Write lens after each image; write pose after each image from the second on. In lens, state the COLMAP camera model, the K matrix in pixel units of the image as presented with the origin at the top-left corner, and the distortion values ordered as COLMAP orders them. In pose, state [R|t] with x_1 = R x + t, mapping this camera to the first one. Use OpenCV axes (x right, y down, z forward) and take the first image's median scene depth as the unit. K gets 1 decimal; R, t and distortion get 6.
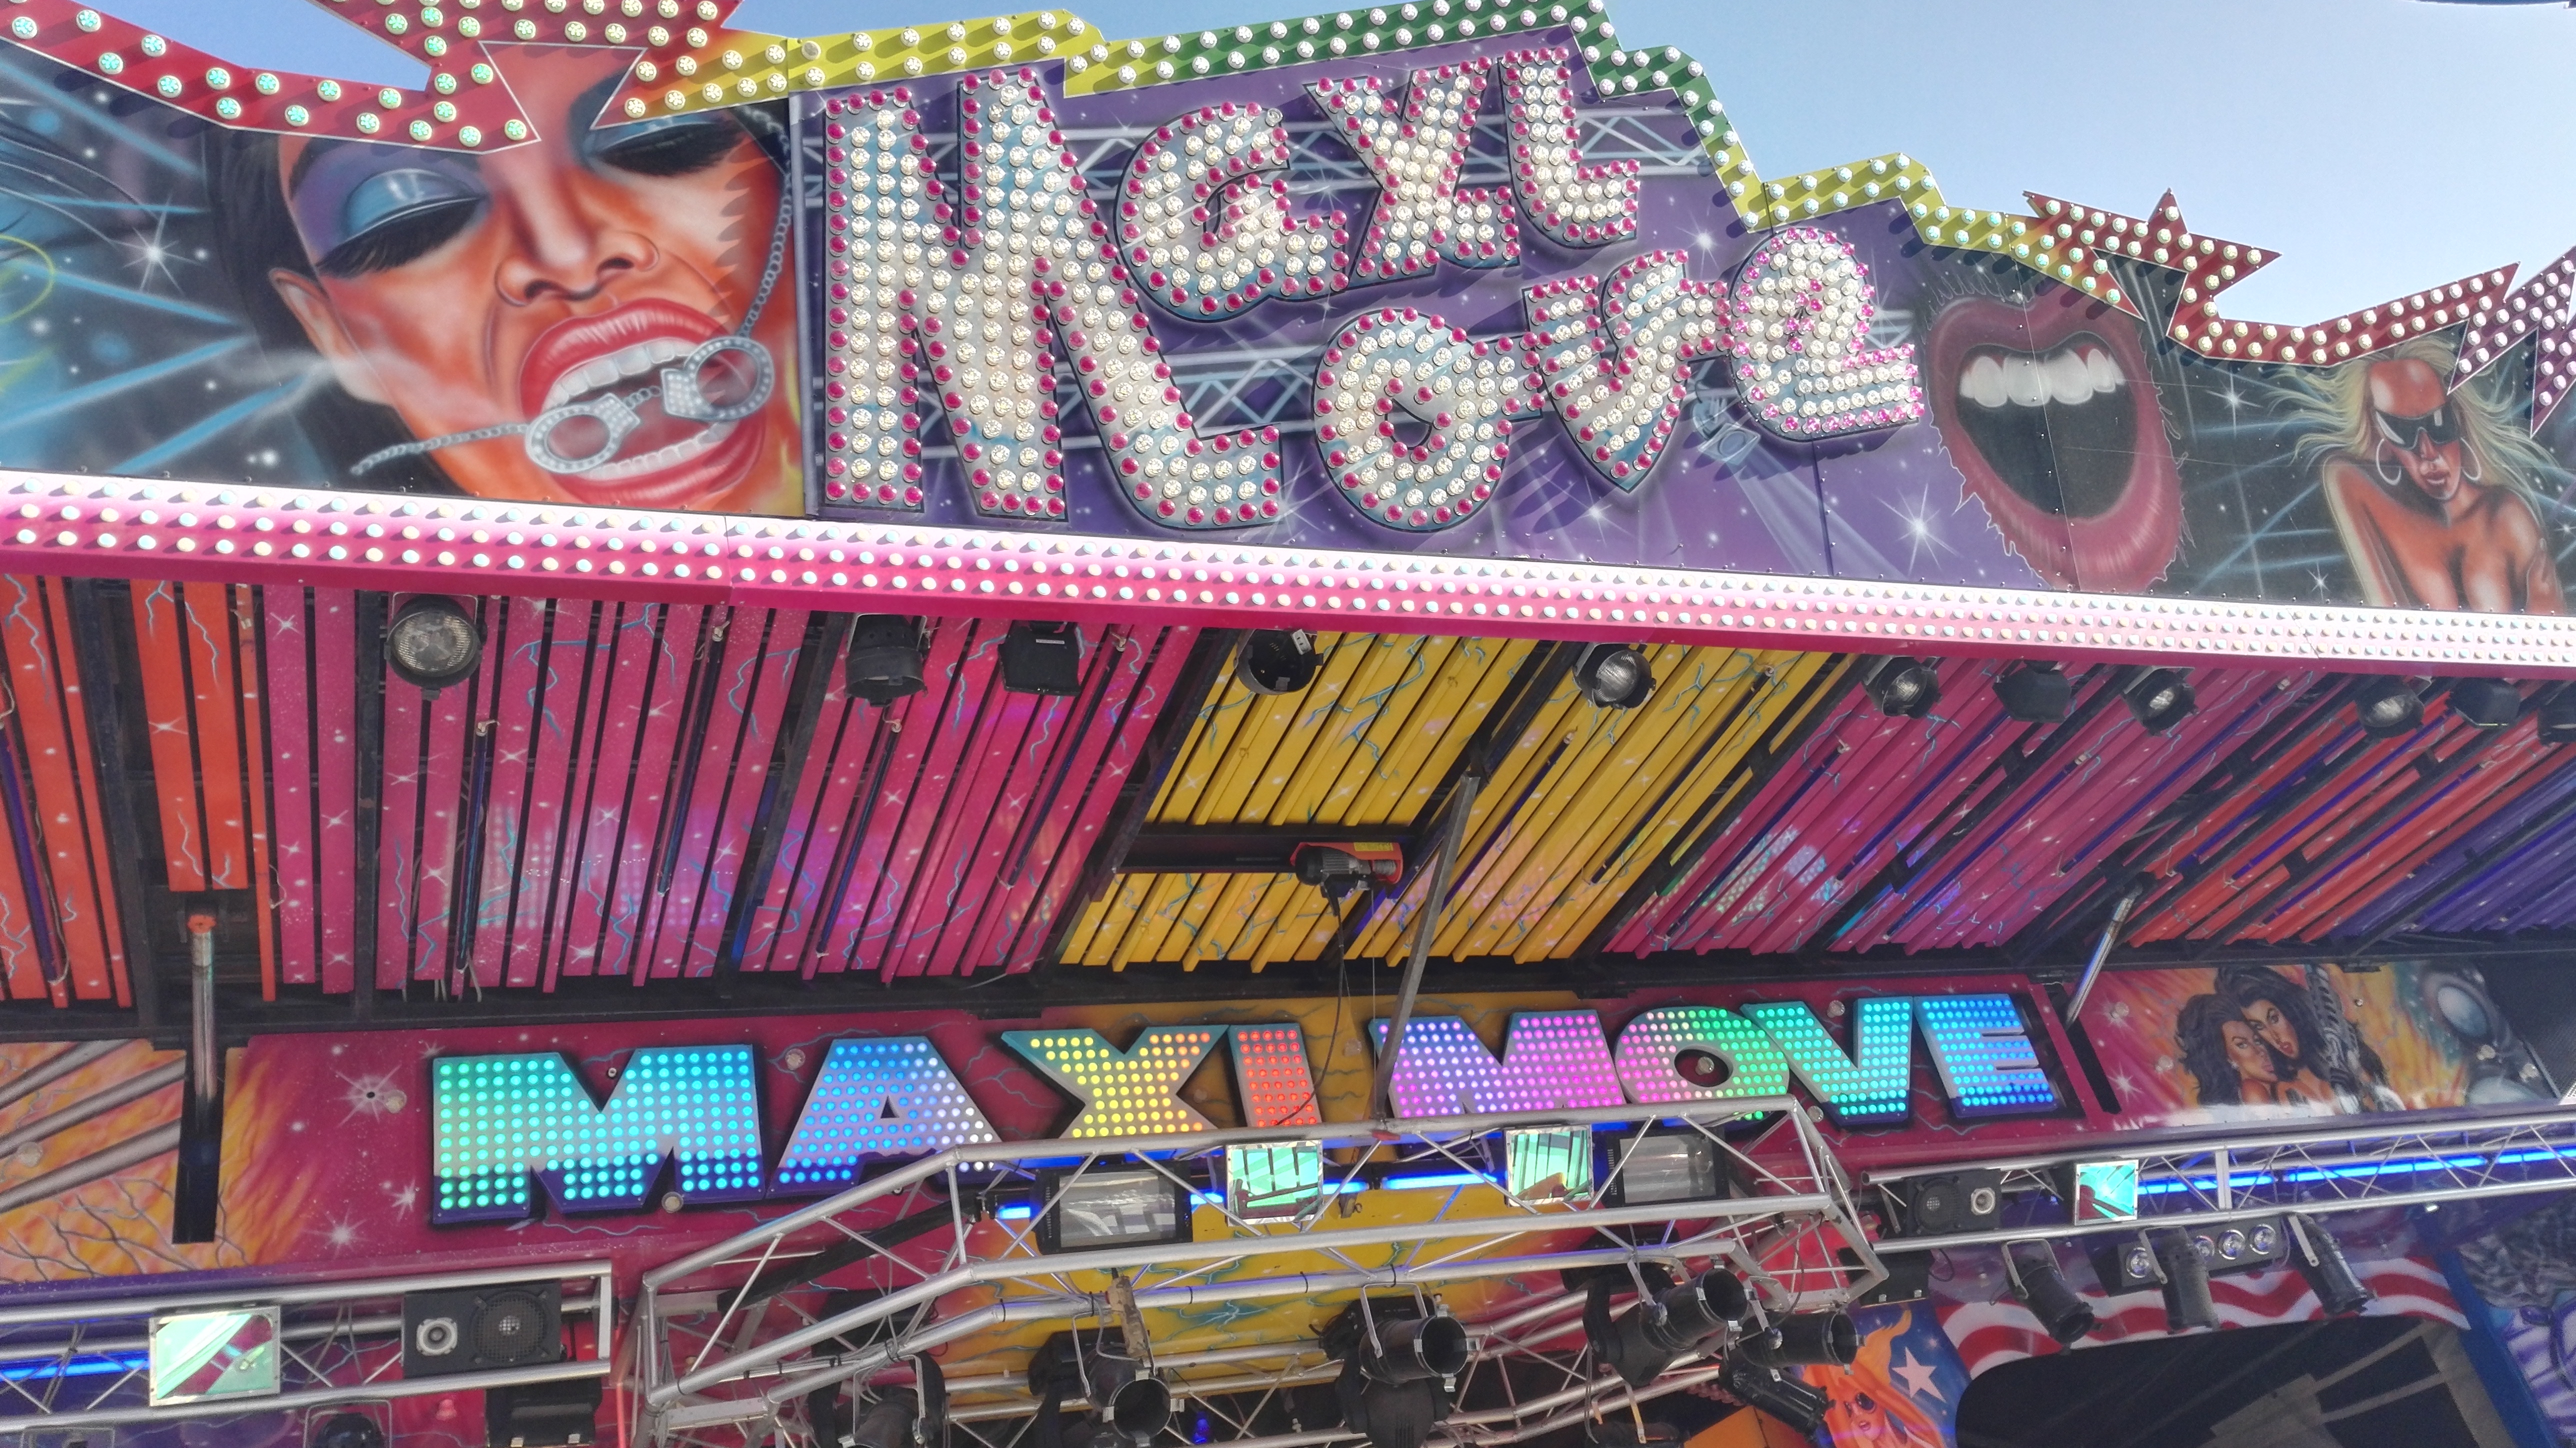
lens RADIAL K [[2108.6, 0, 1289.2], [0, 2108.6, 729.9], [0, 0, 1]] dist [0.039736, 0.007732]
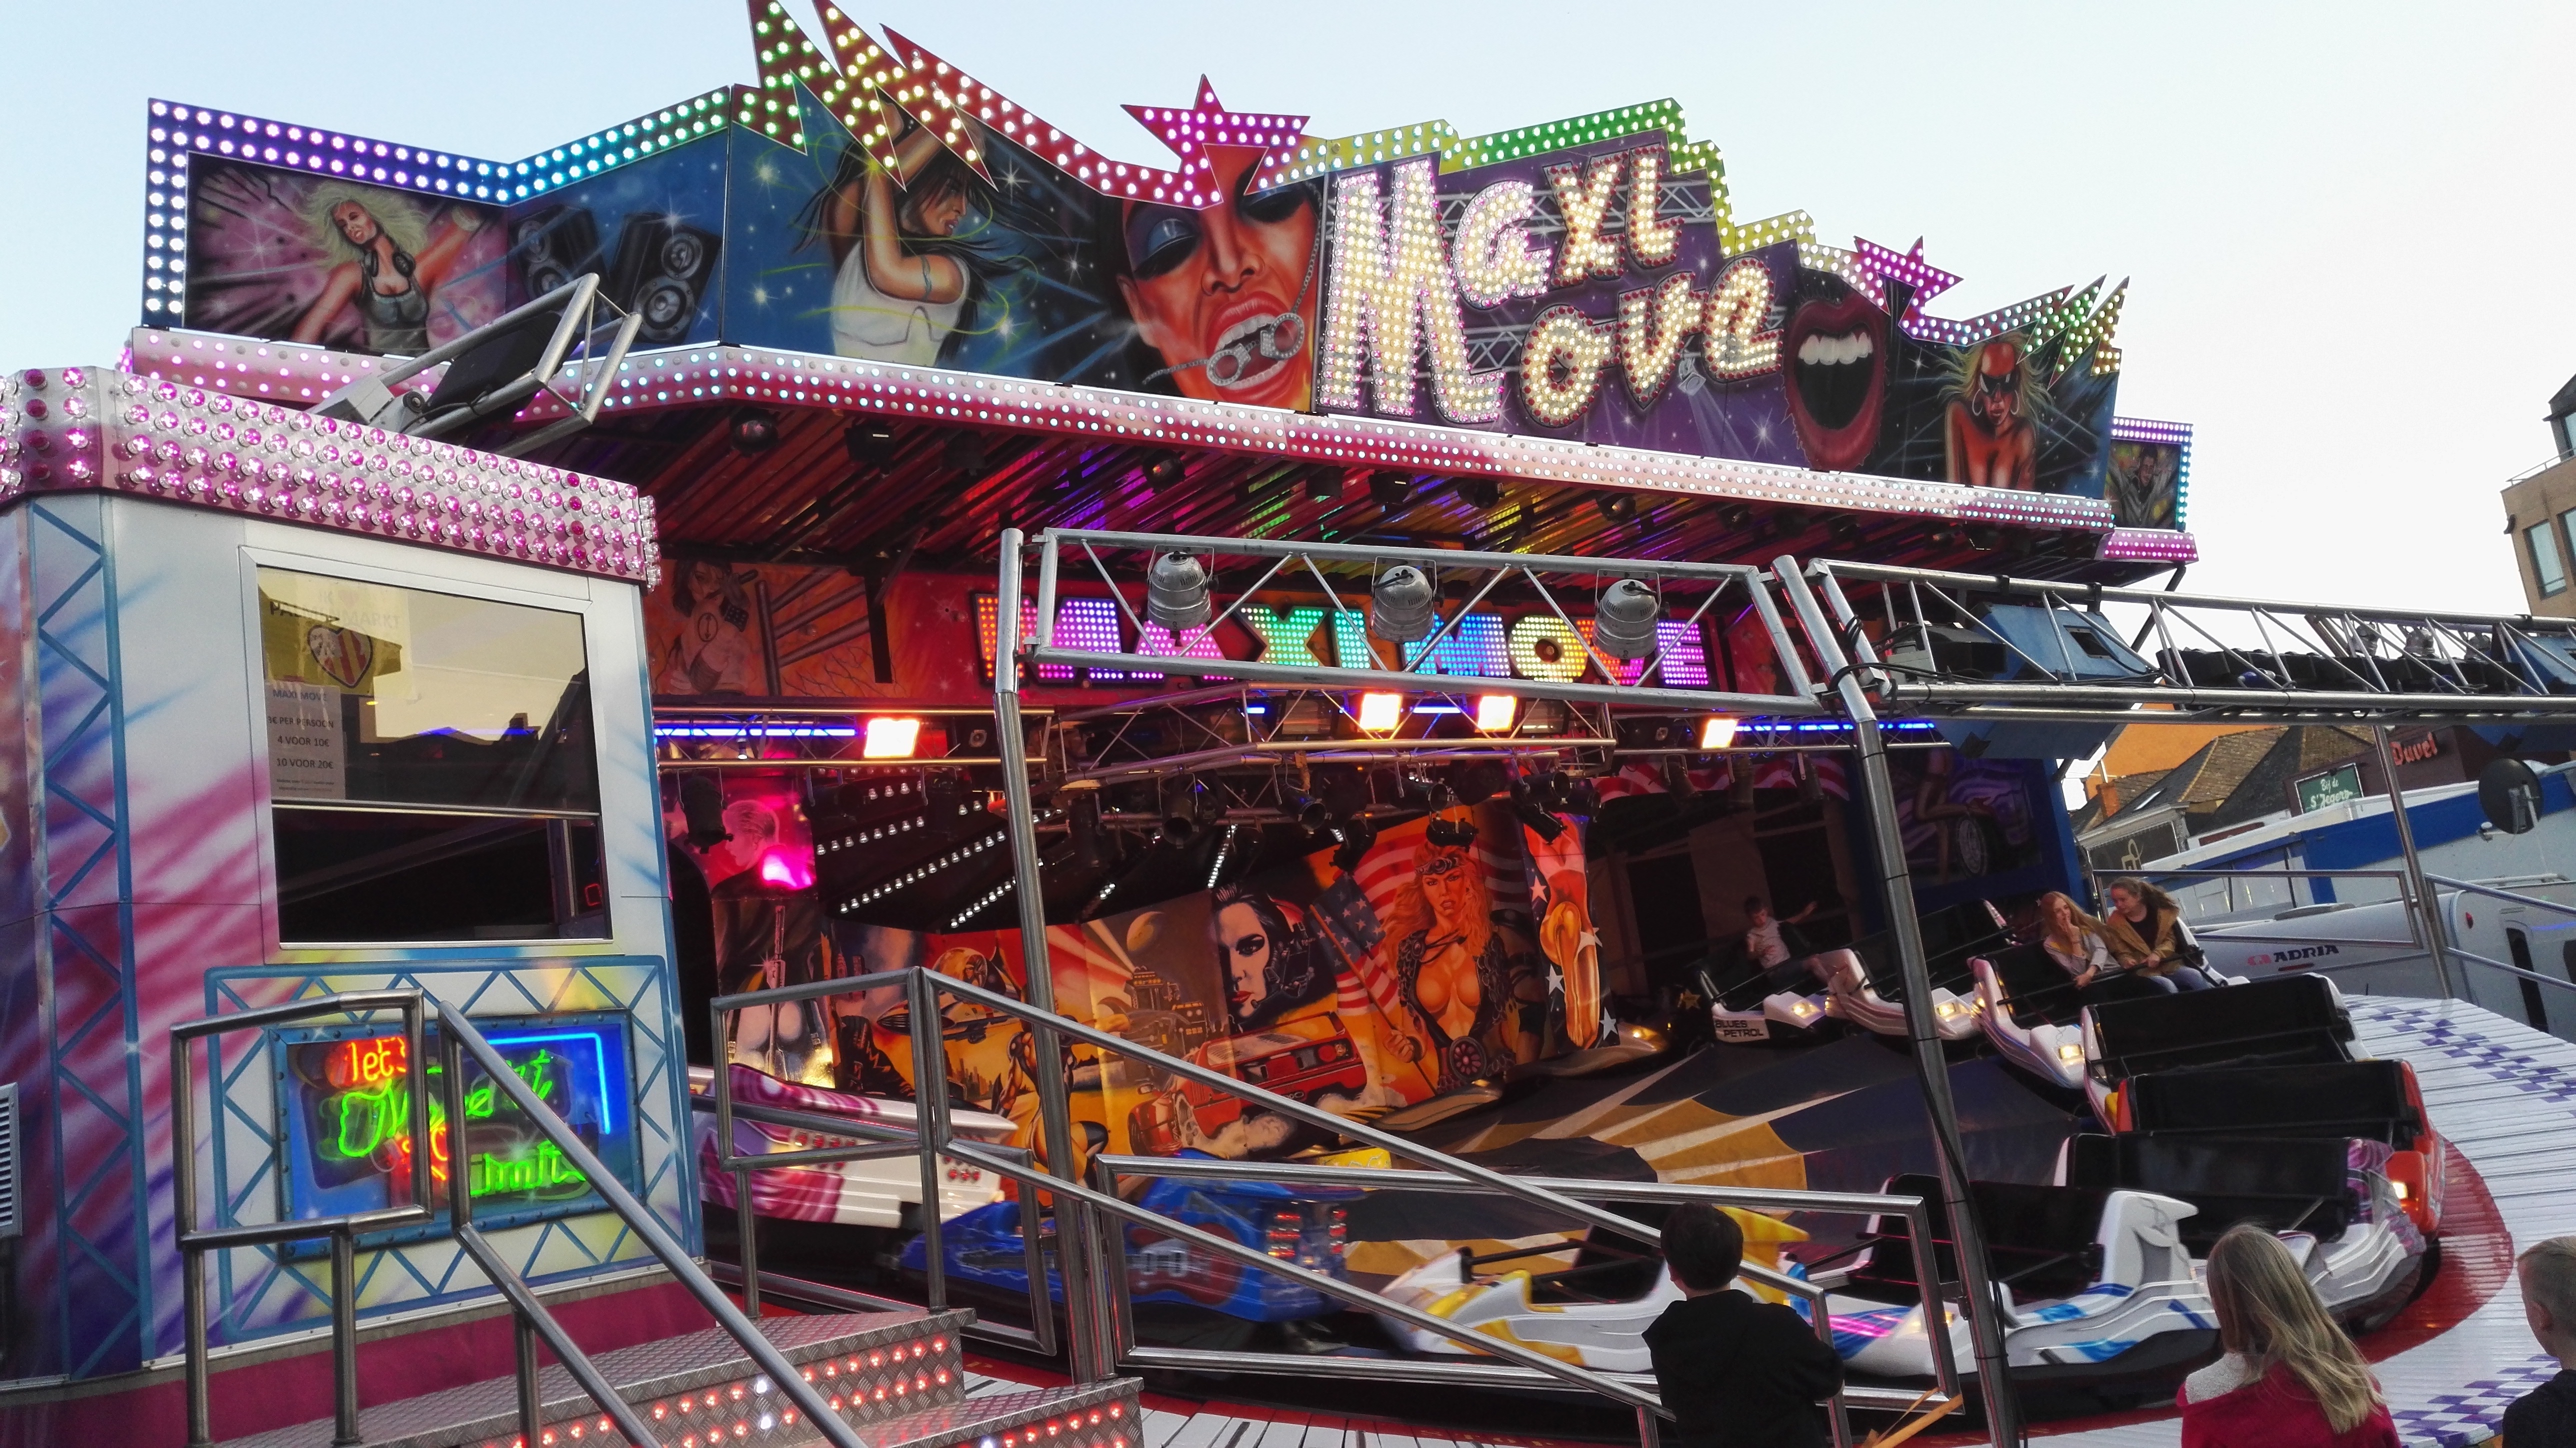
lens RADIAL K [[2136.7, 0, 1297.5], [0, 2136.7, 721.2], [0, 0, 1]] dist [0.005348, 0.161281]
pose [[0.952740, 0.127963, 0.275519, -0.665847], [-0.211980, 0.929689, 0.301235, -0.381681], [-0.217600, -0.345403, 0.912878, -0.846140]]
